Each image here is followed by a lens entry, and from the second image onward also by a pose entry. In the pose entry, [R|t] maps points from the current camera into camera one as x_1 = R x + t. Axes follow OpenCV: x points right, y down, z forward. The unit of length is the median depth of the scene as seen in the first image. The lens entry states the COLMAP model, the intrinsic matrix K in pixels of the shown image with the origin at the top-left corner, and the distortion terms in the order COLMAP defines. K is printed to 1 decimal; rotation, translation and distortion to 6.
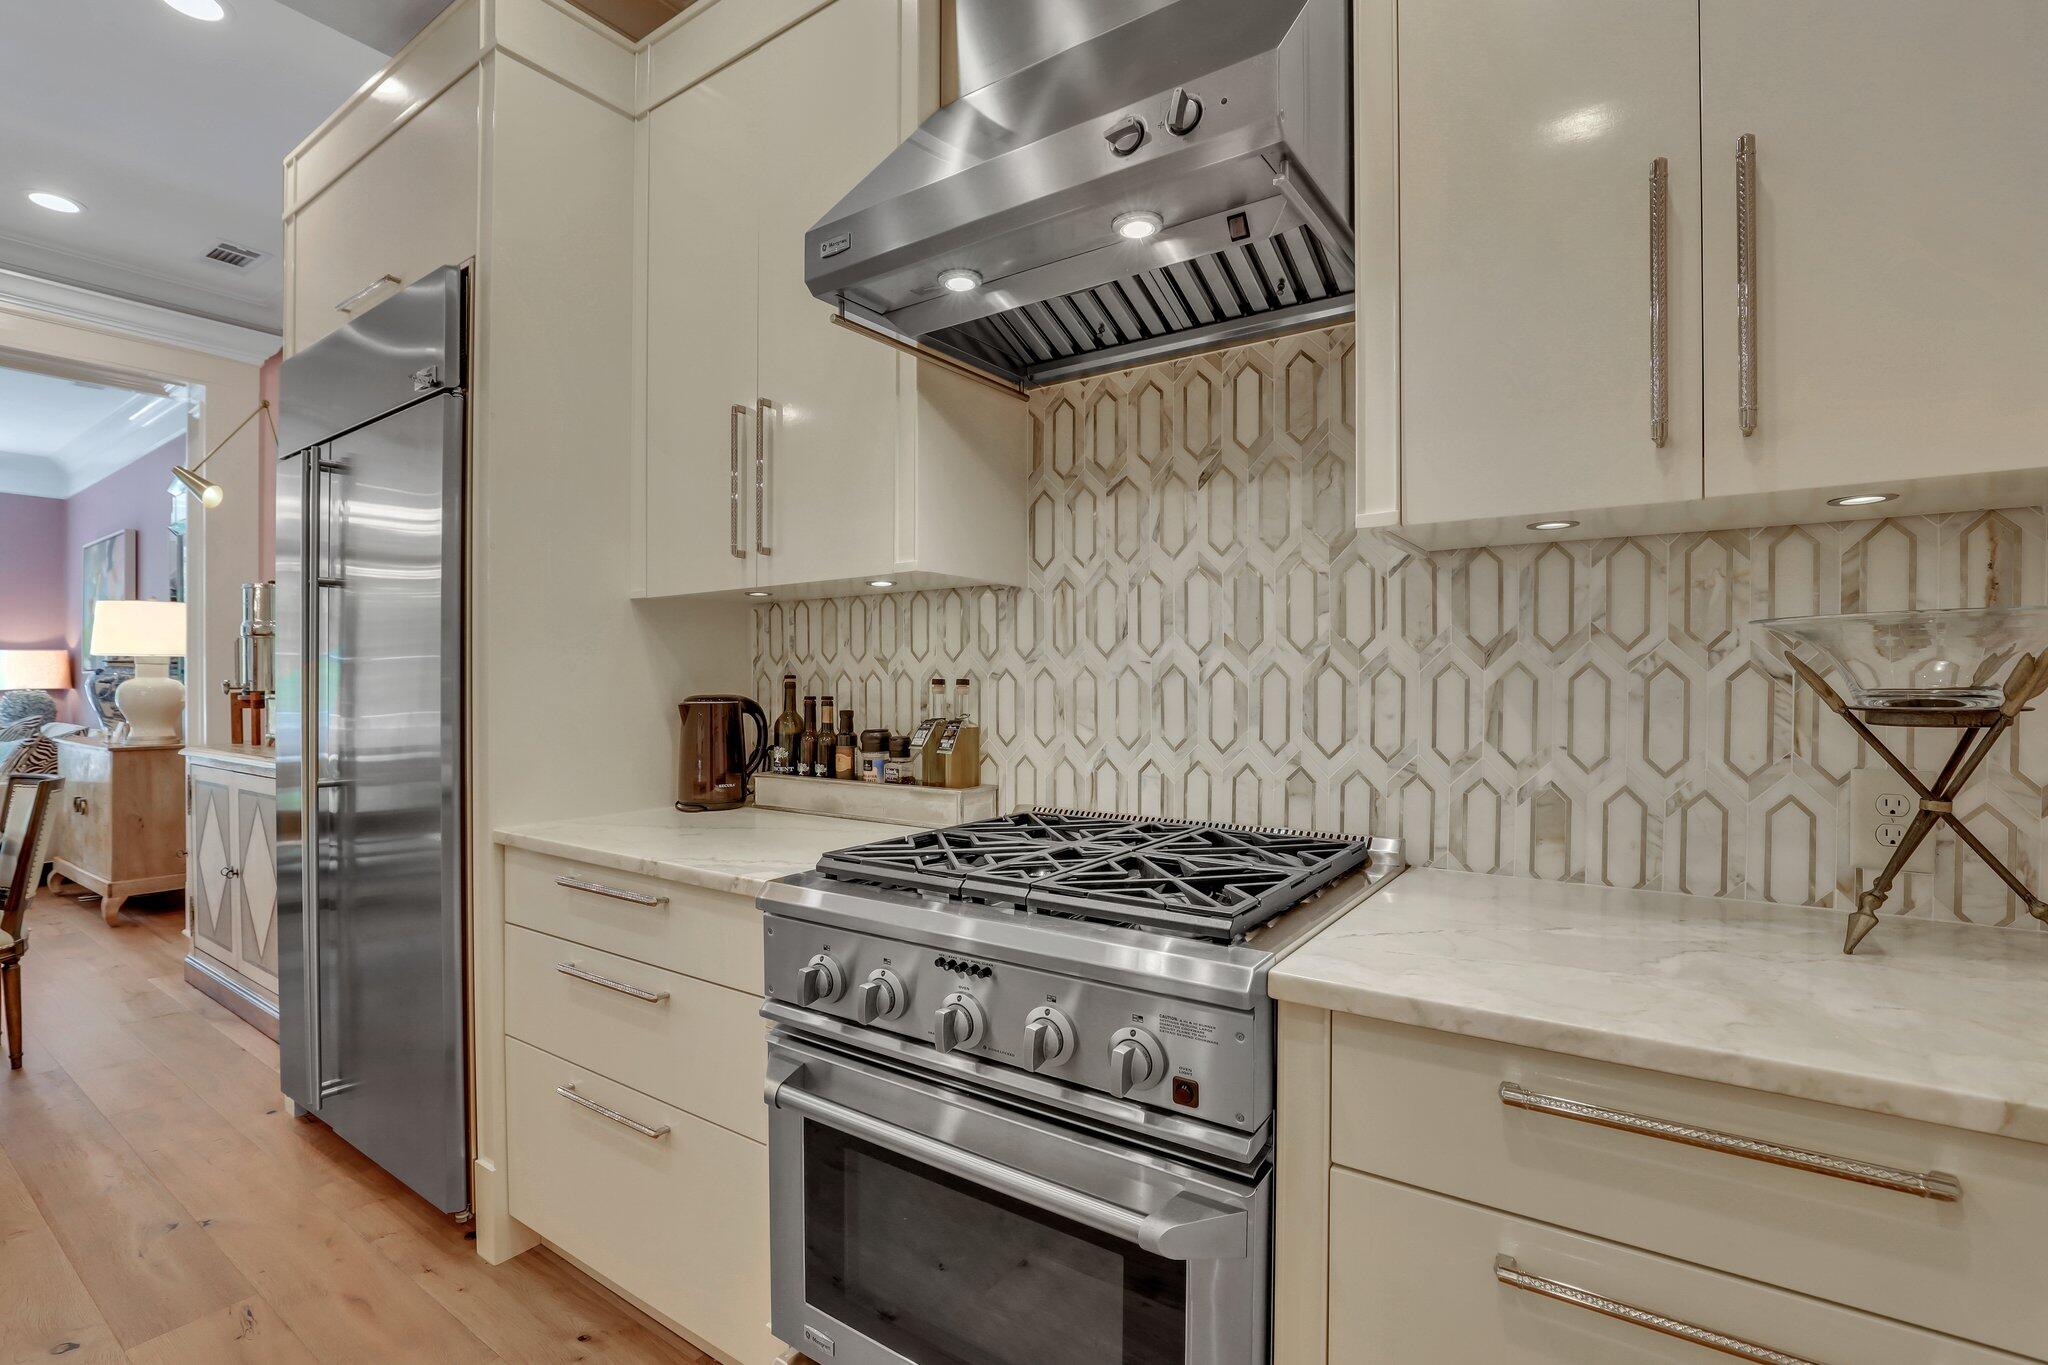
lens RADIAL K [[938.5, 0, 1024.0], [0, 938.5, 682.5], [0, 0, 1]] dist [-0.029486, -0.000045]
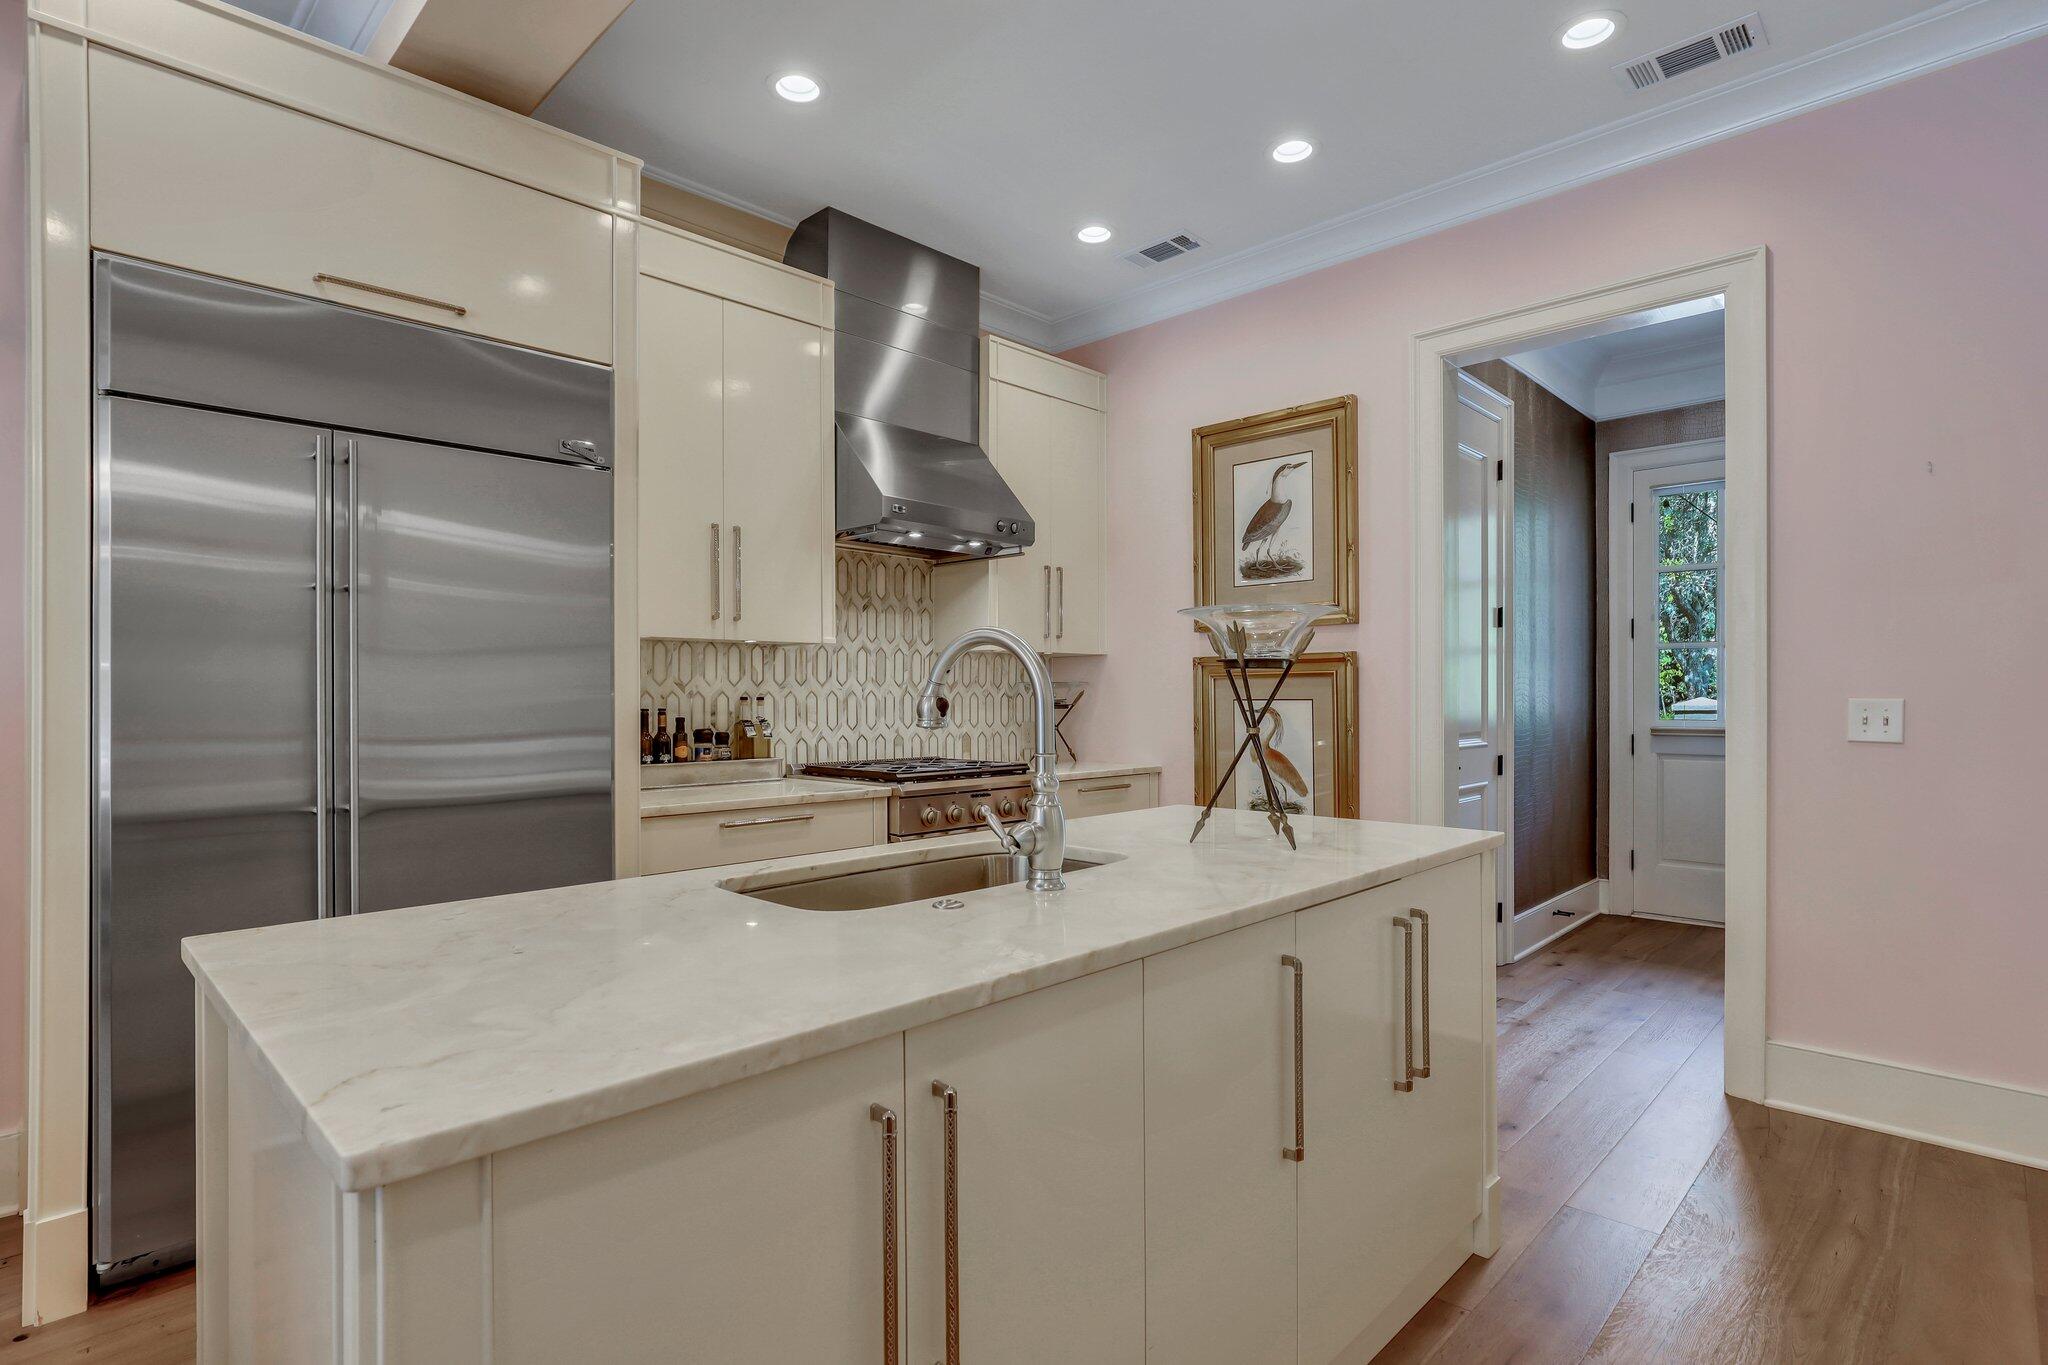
lens RADIAL K [[1003.5, 0, 1014.9], [0, 1003.5, 694.7], [0, 0, 1]] dist [-0.018128, 0.001496]
pose [[0.175810, 0.007914, 0.984392, -1.883188], [0.008010, 0.999923, -0.009469, 0.014241], [-0.984392, 0.009550, 0.175733, 0.203849]]
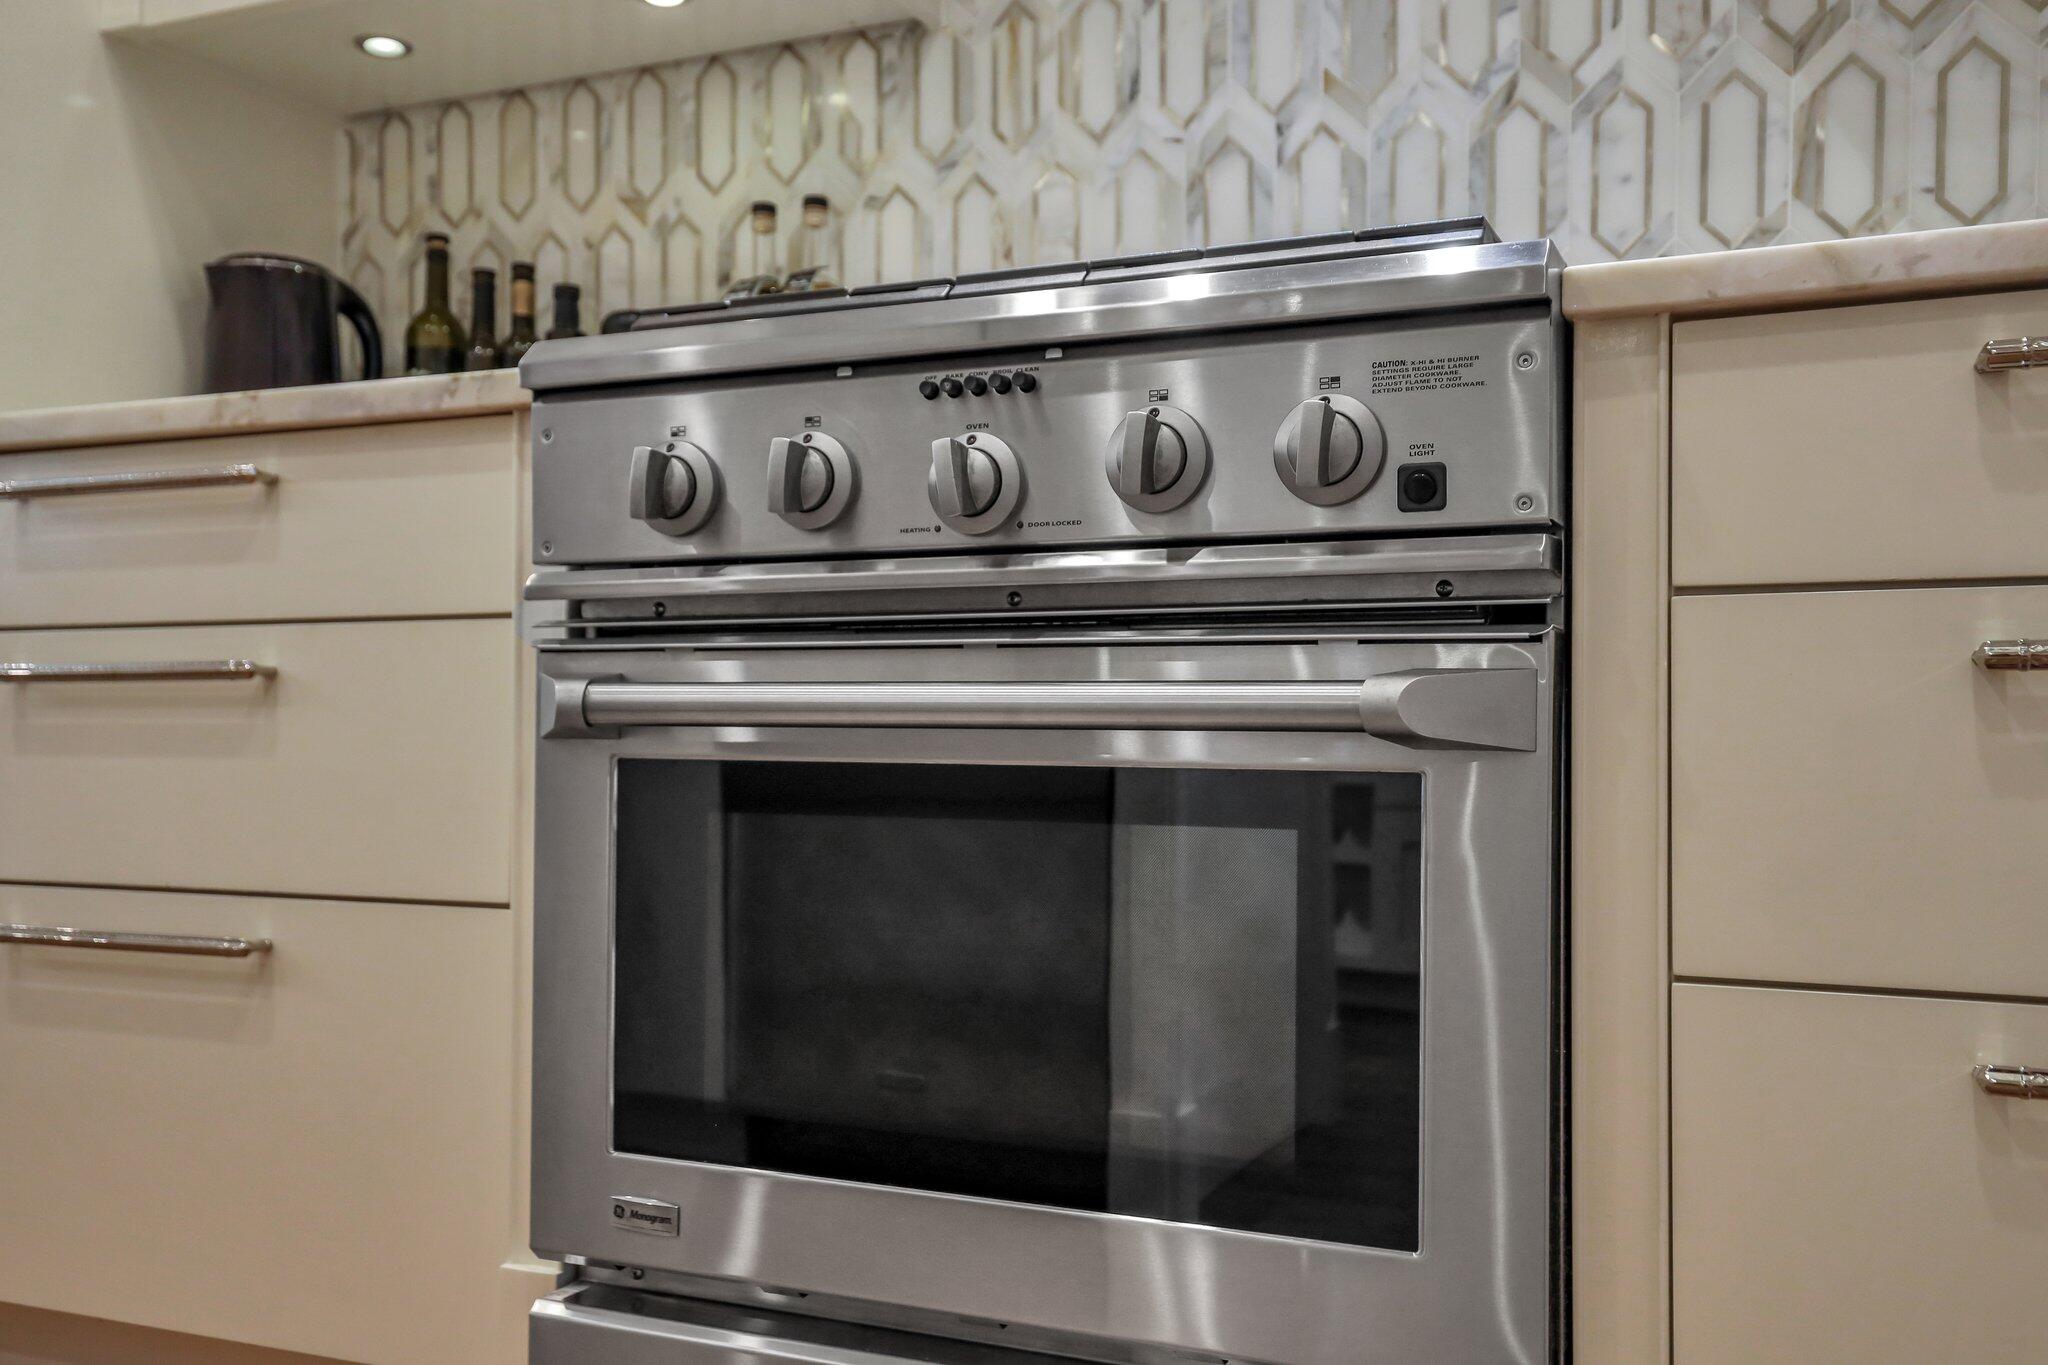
lens RADIAL K [[1820.6, 0, 1024.9], [0, 1820.6, 716.1], [0, 0, 1]] dist [0.035401, 0.005226]
pose [[0.982958, 0.010230, 0.183546, -0.138396], [-0.008436, 0.999909, -0.010553, 0.304582], [-0.183637, 0.008825, 0.982955, -0.027425]]
